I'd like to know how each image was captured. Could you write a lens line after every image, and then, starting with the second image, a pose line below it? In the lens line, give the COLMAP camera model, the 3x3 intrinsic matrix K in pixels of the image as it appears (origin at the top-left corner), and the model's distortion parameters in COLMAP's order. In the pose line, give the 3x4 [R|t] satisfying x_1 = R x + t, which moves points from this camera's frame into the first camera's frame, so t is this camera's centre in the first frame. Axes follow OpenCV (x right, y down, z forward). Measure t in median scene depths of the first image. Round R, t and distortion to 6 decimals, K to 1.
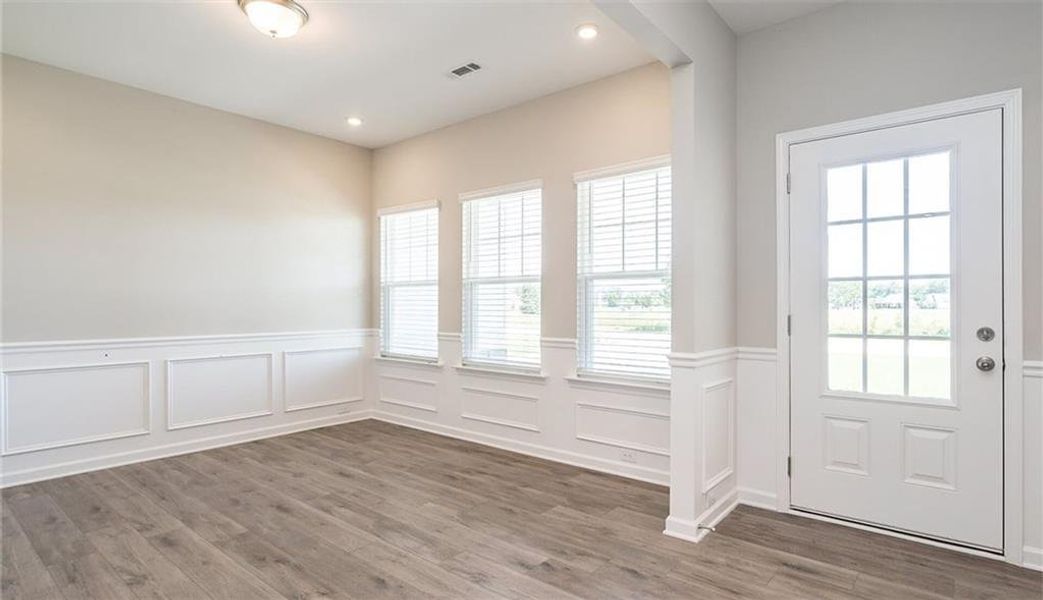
lens RADIAL K [[528.7, 0, 521.5], [0, 528.7, 300.0], [0, 0, 1]] dist [-0.004378, -0.000547]
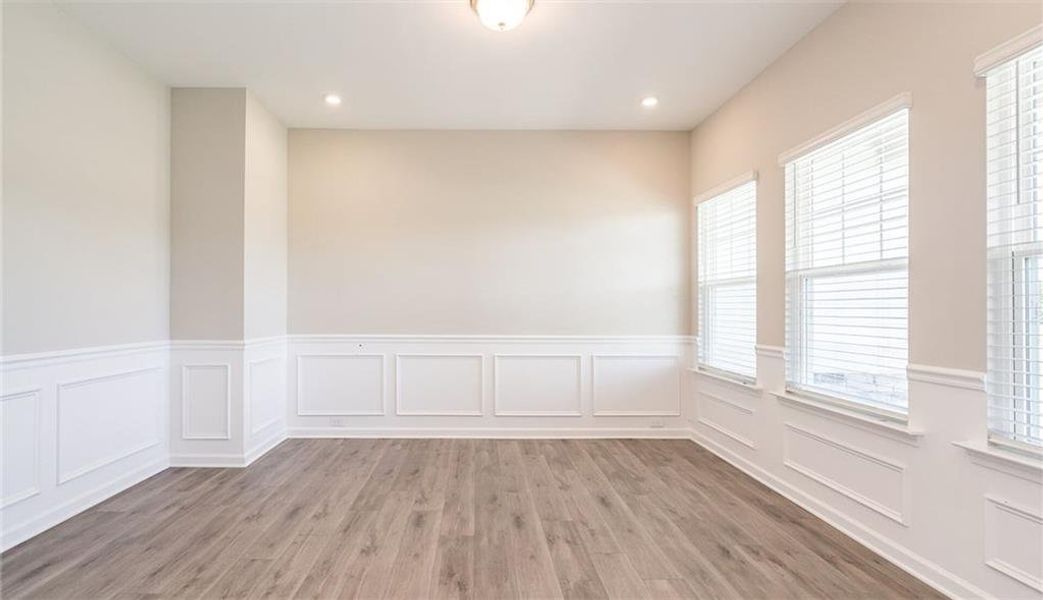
lens RADIAL K [[482.4, 0, 496.7], [0, 482.4, 303.3], [0, 0, 1]] dist [-0.002221, 0.000002]
pose [[0.661335, -0.005797, -0.750068, 0.133526], [0.000867, 0.999975, -0.006963, 0.007496], [0.750090, 0.003955, 0.661324, 0.307492]]
